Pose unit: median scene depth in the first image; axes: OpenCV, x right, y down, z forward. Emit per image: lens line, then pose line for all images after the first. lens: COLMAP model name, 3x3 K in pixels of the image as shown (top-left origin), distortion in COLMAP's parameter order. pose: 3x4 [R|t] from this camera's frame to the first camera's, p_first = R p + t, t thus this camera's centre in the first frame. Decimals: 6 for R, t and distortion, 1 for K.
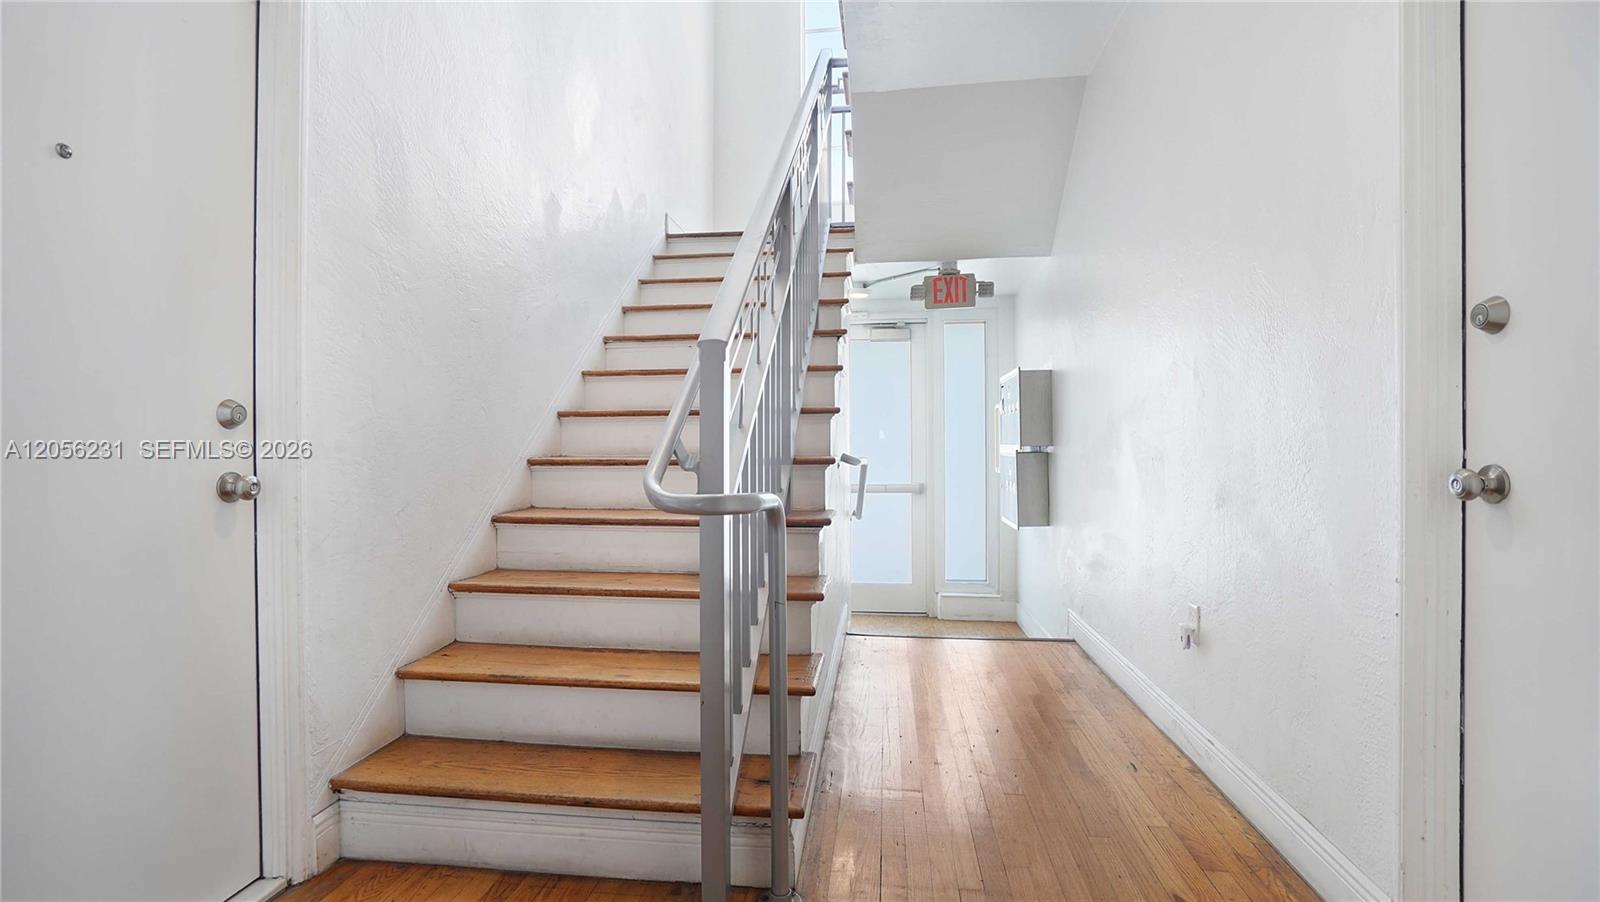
lens RADIAL K [[756.9, 0, 791.5], [0, 756.9, 448.9], [0, 0, 1]] dist [-0.030905, 0.008172]
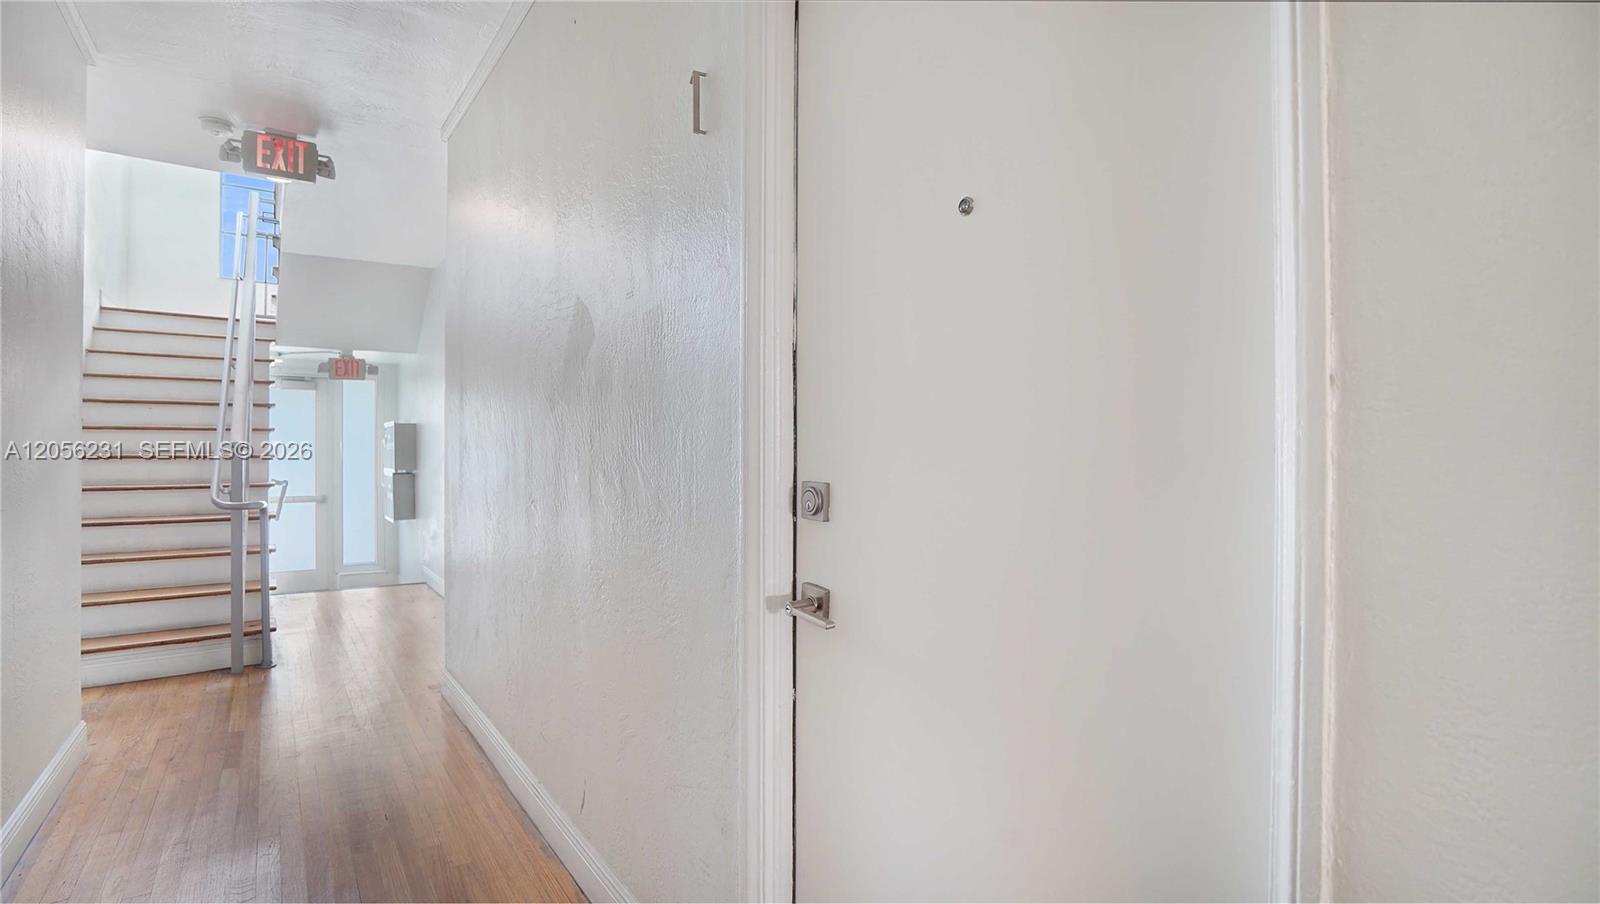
lens RADIAL K [[756.9, 0, 784.6], [0, 756.9, 450.2], [0, 0, 1]] dist [-0.030905, 0.008172]
pose [[0.746616, 0.005685, 0.665231, -0.137972], [-0.001392, 0.999975, -0.006983, -0.034626], [-0.665254, 0.004287, 0.746605, -0.723046]]
